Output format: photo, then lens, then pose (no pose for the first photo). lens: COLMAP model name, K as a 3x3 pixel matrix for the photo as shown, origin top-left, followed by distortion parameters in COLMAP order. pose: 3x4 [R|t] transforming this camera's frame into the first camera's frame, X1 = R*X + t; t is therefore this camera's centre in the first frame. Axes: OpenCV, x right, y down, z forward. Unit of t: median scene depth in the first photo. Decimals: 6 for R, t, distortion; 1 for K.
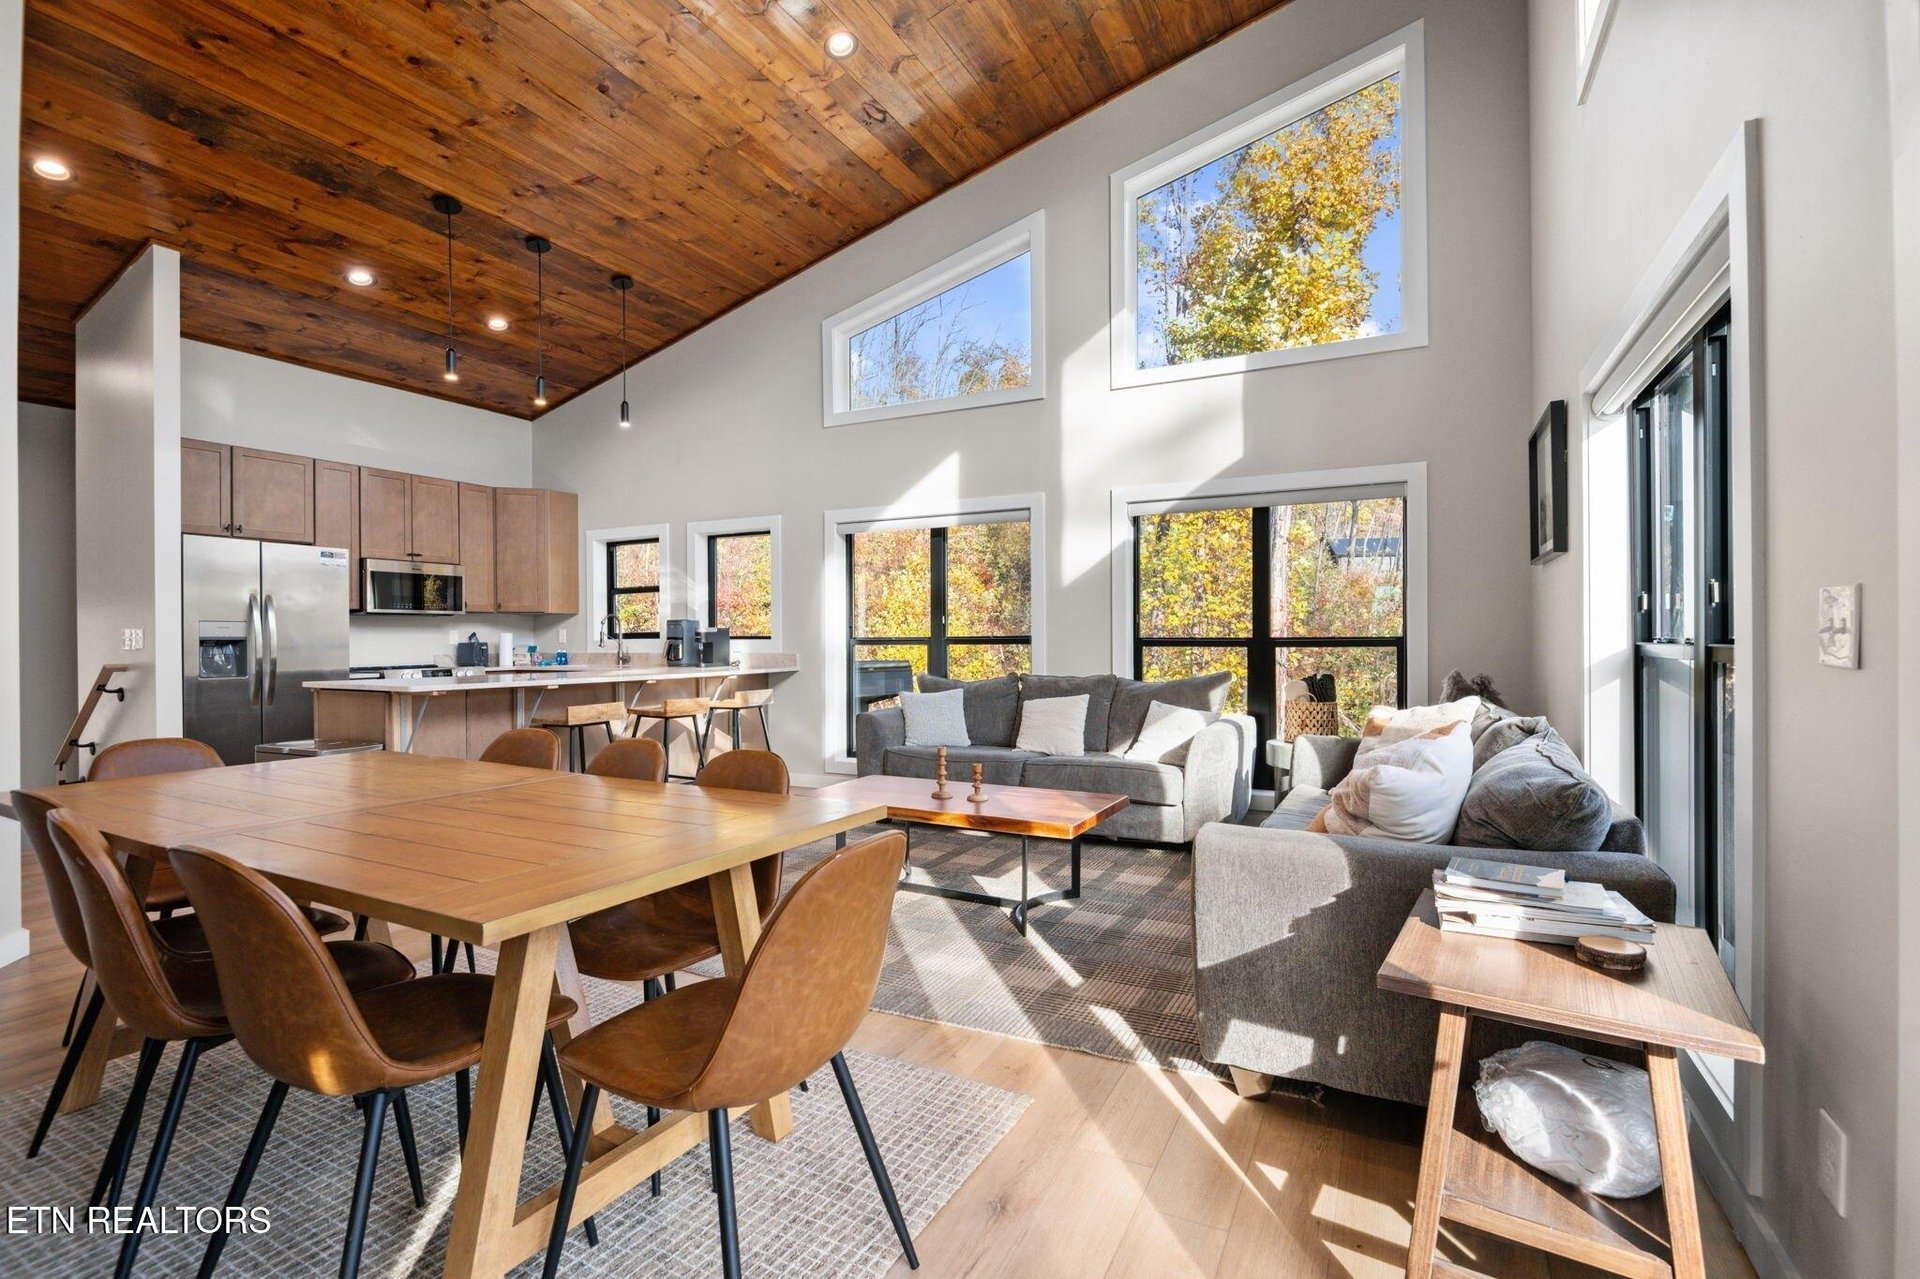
lens RADIAL K [[877.8, 0, 960.0], [0, 877.8, 639.5], [0, 0, 1]] dist [-0.002100, -0.000106]
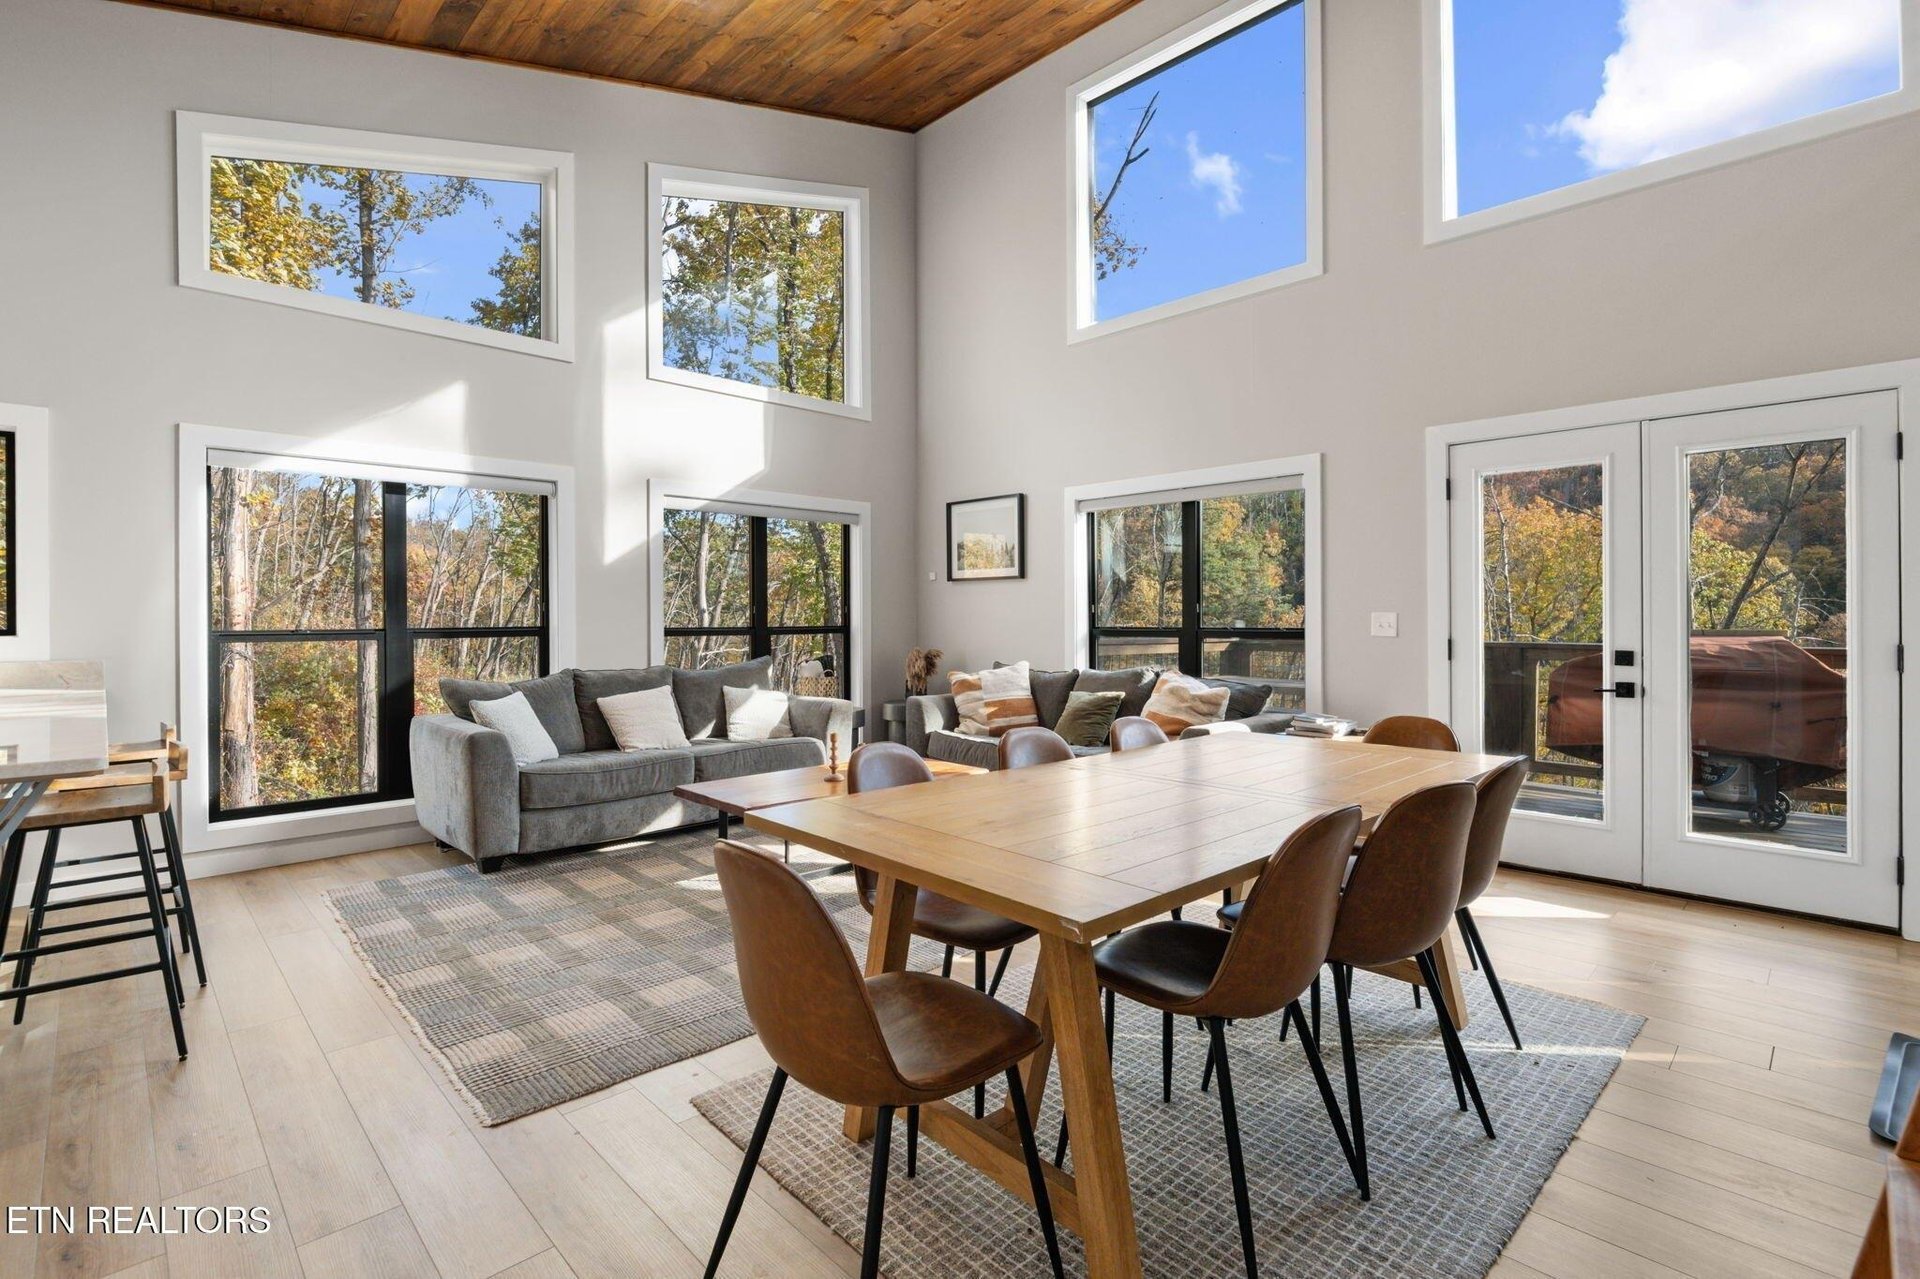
lens RADIAL K [[873.9, 0, 960.3], [0, 873.9, 620.5], [0, 0, 1]] dist [0.000998, 0.000161]
pose [[0.310349, 0.001731, 0.950621, -0.613764], [0.006947, 0.999968, -0.004089, -0.003738], [-0.950597, 0.007873, 0.310327, 0.333499]]
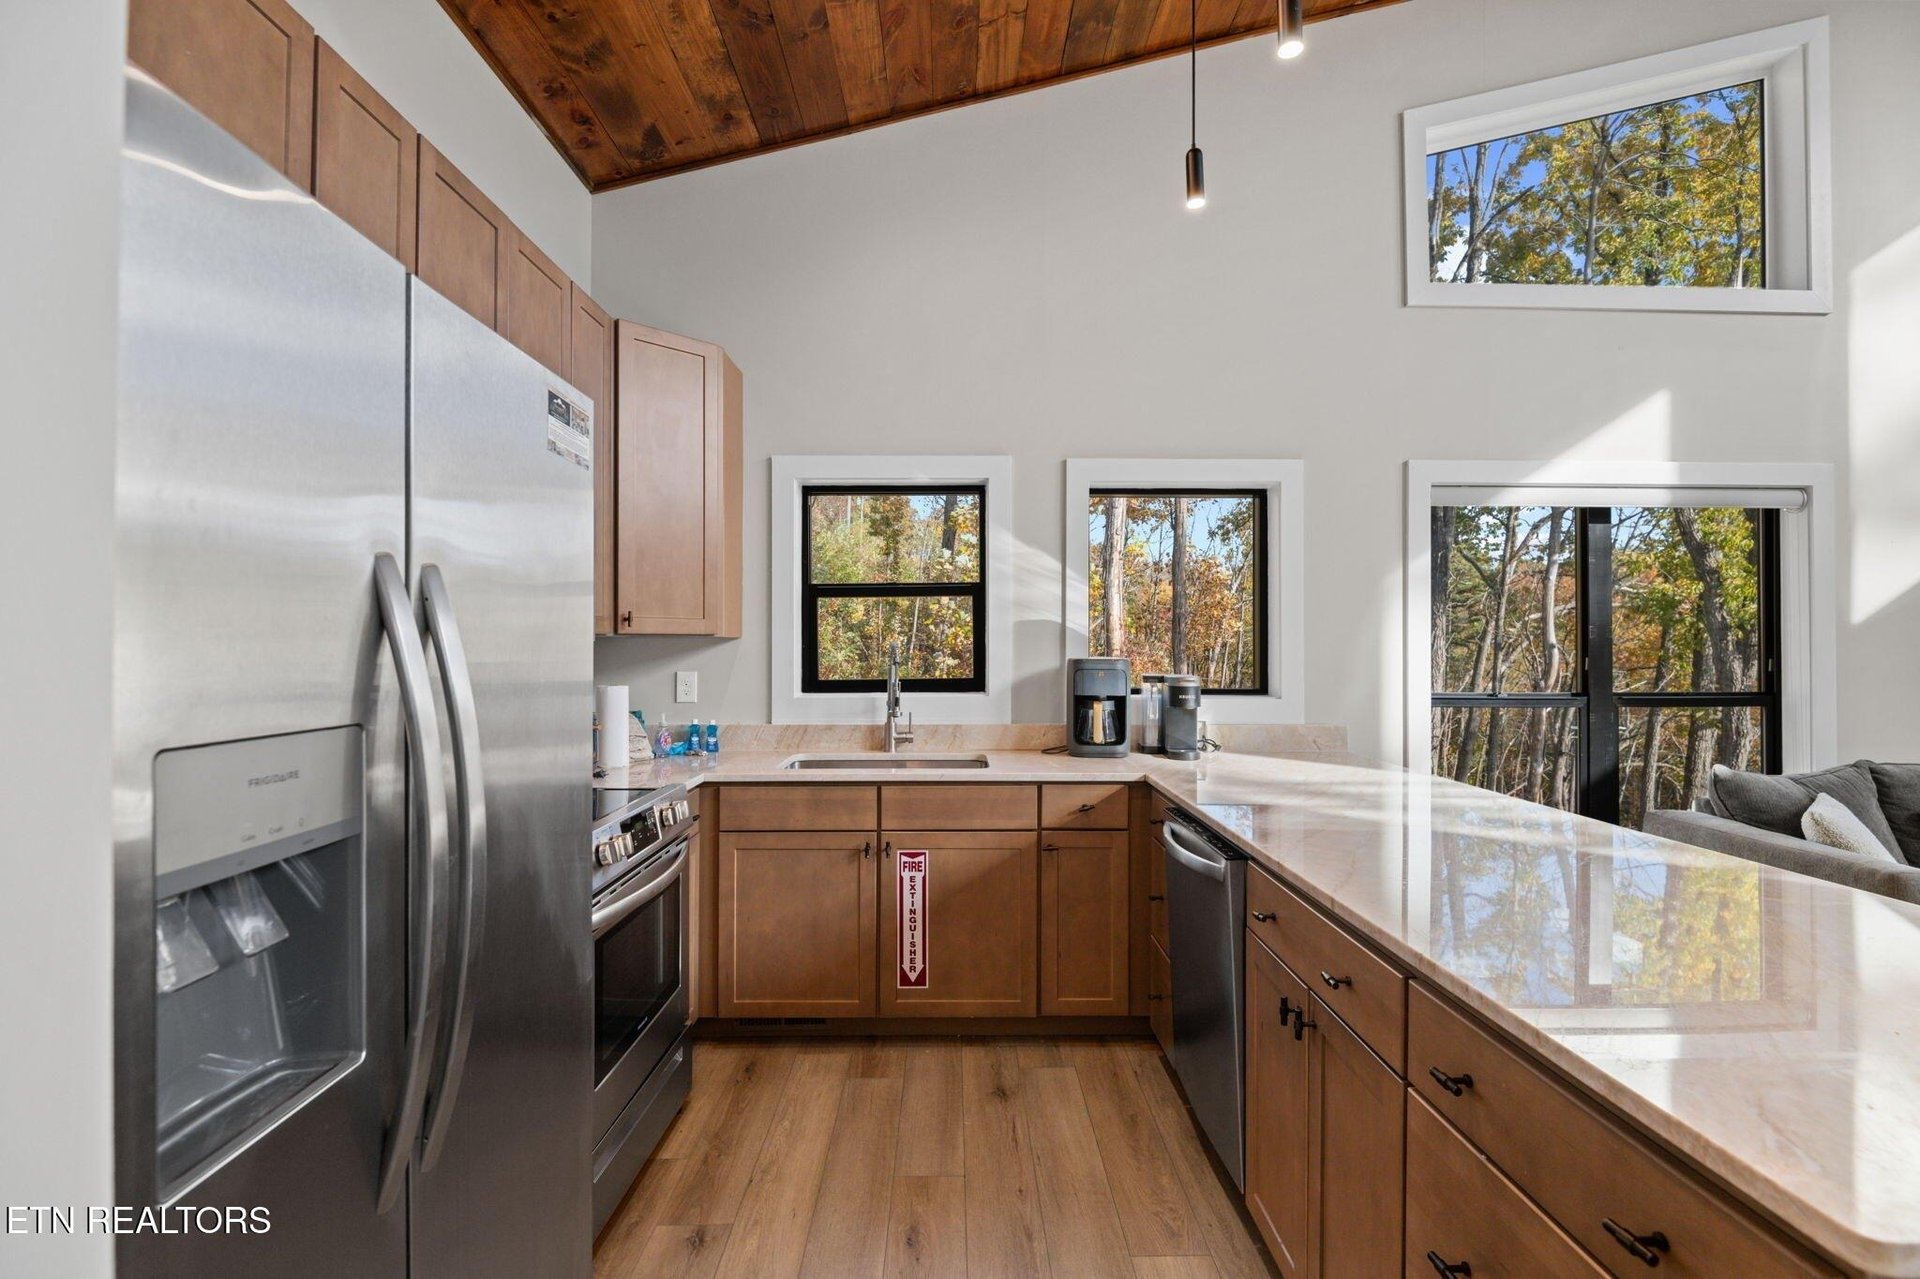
lens RADIAL K [[877.8, 0, 960.0], [0, 877.8, 639.5], [0, 0, 1]] dist [-0.002100, -0.000106]
pose [[0.881416, 0.010976, 0.472214, -0.708521], [-0.005274, 0.999896, -0.013396, -0.029367], [-0.472312, 0.009317, 0.881382, 0.709936]]
